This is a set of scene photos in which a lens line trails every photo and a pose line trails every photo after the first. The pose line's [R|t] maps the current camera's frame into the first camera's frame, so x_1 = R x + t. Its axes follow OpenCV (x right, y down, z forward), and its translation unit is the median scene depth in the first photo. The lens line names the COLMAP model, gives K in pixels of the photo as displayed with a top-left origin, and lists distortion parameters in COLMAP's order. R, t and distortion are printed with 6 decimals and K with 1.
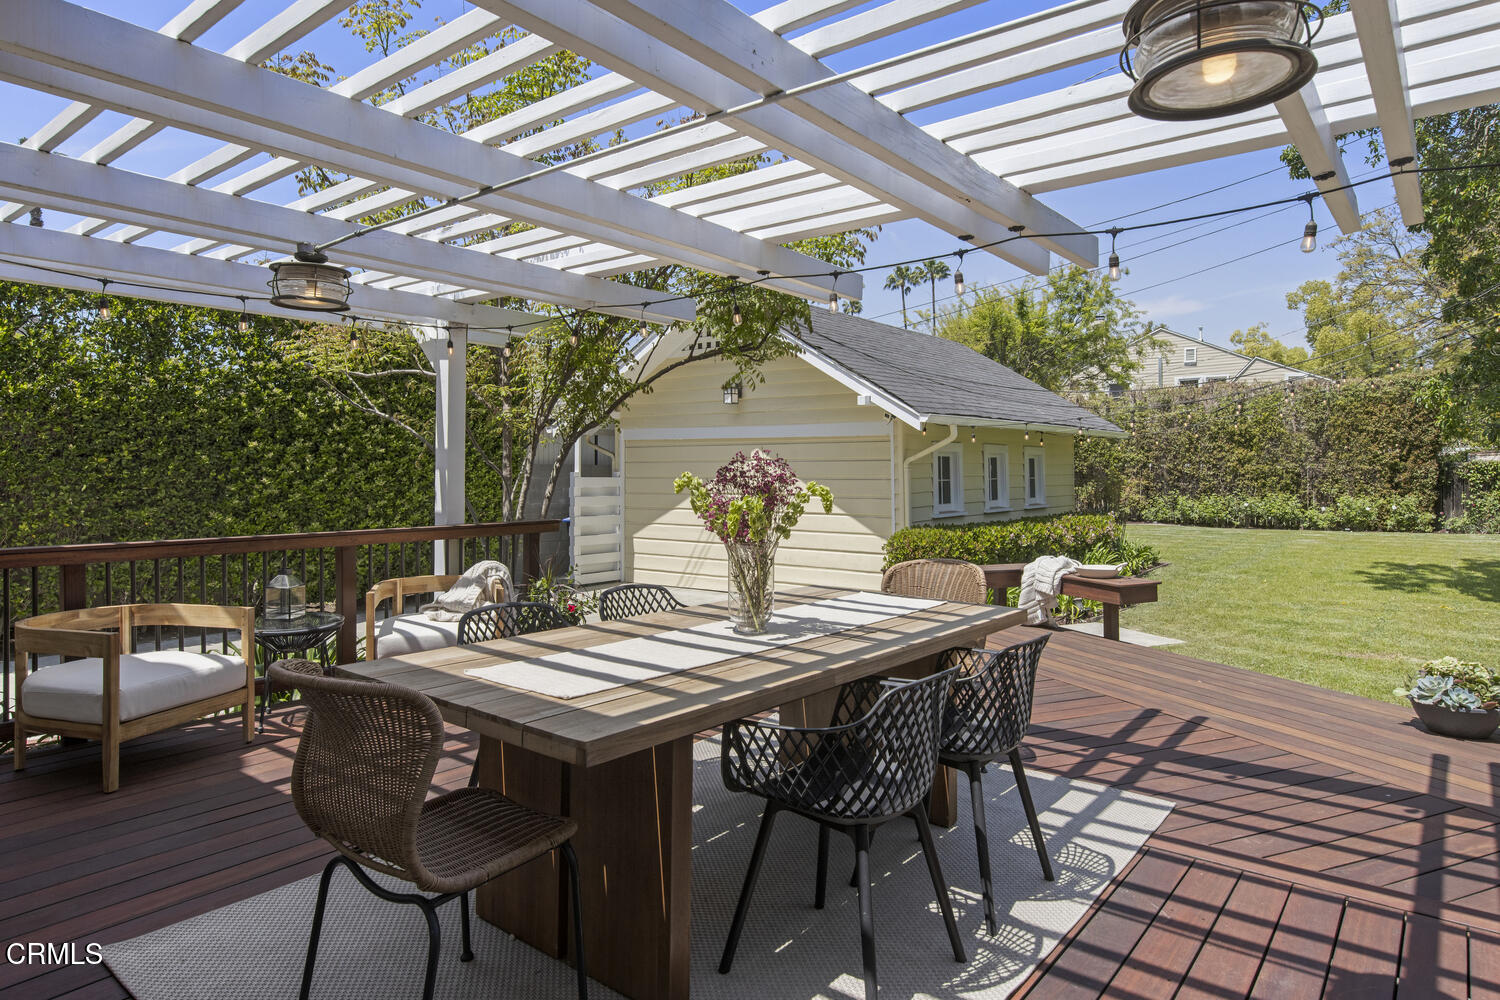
lens RADIAL K [[875.8, 0, 765.5], [0, 875.8, 461.3], [0, 0, 1]] dist [-0.007149, 0.003971]
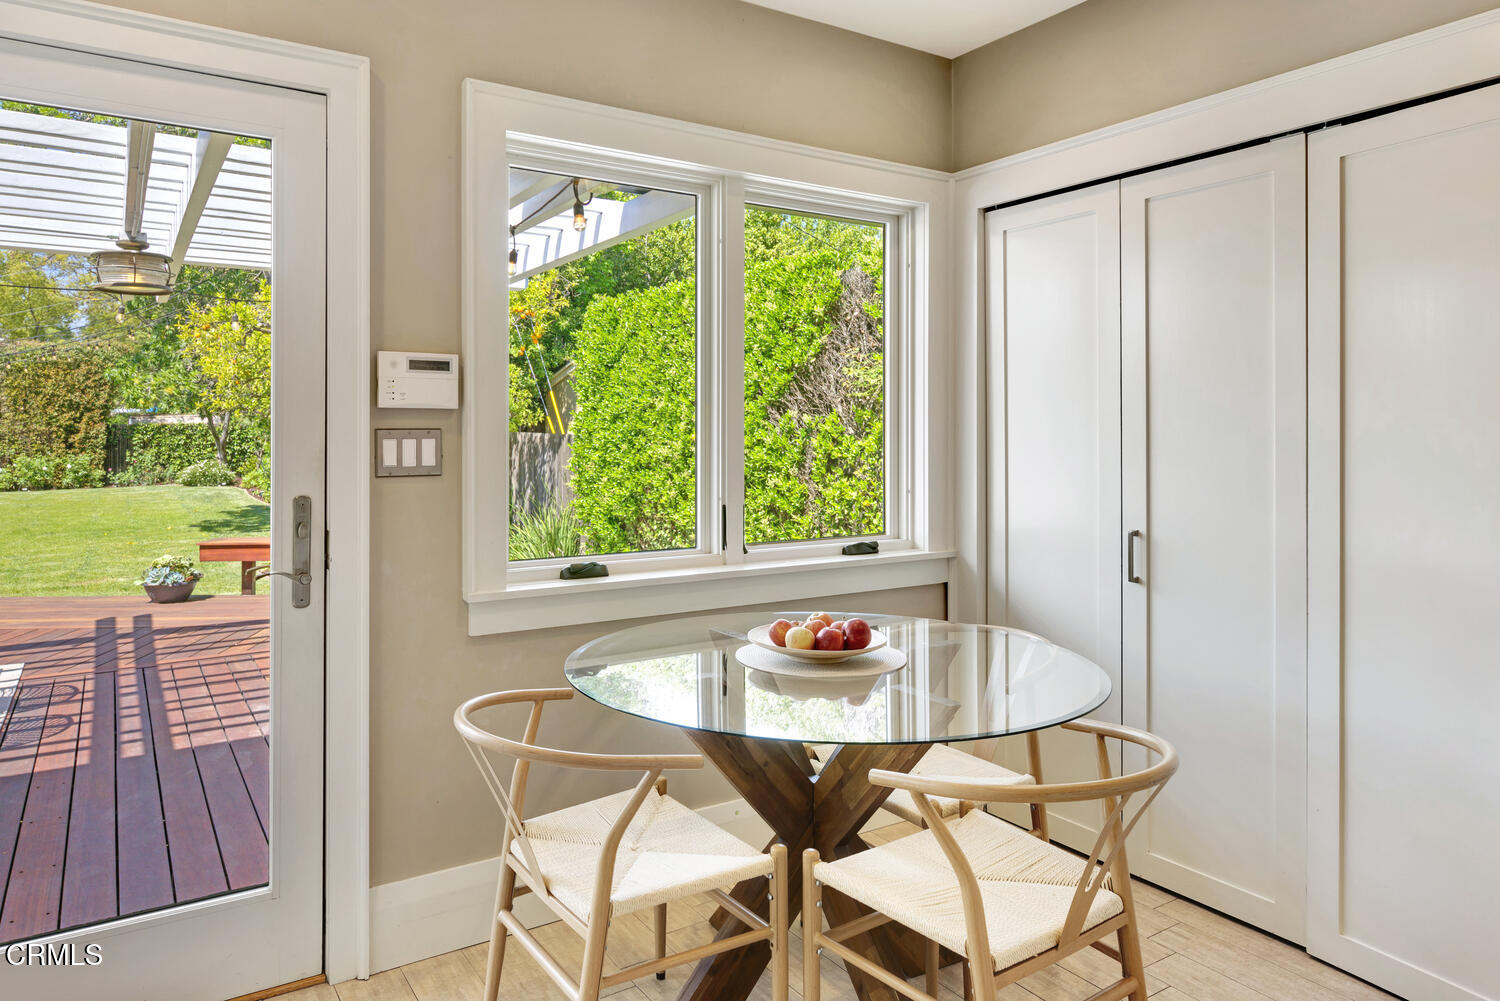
lens RADIAL K [[939.4, 0, 674.4], [0, 939.4, 431.6], [0, 0, 1]] dist [0.007029, 0.001071]
pose [[0.348562, -0.001651, 0.937284, -0.399458], [-0.011550, 0.999915, 0.006057, -0.019075], [-0.937215, -0.012937, 0.348513, -0.369828]]
